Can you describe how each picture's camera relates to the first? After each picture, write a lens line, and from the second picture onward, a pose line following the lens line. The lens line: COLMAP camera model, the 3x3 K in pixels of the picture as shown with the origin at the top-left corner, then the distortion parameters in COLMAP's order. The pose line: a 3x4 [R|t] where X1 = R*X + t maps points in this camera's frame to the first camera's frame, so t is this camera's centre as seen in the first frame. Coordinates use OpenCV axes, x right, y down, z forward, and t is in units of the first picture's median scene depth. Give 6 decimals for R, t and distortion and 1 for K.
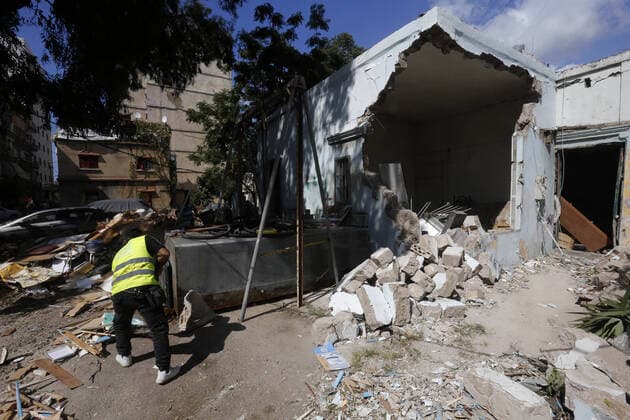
lens RADIAL K [[283.7, 0, 315.0], [0, 283.7, 210.0], [0, 0, 1]] dist [-0.063354, 0.028233]
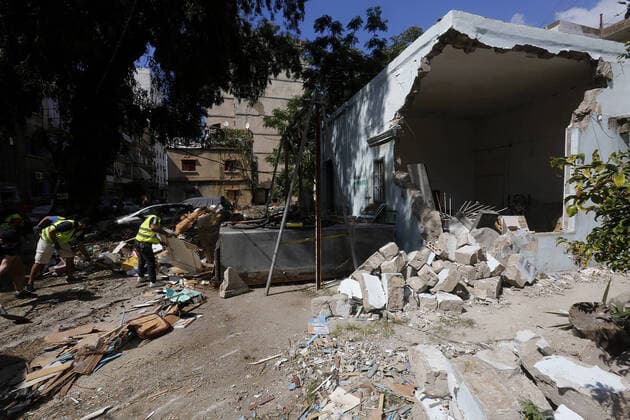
lens RADIAL K [[283.7, 0, 315.0], [0, 283.7, 210.0], [0, 0, 1]] dist [-0.063354, 0.028233]
pose [[0.962030, 0.015071, -0.272527, 0.176826], [-0.013218, 0.999875, 0.008635, 0.001400], [0.272623, -0.004705, 0.962110, -0.093628]]
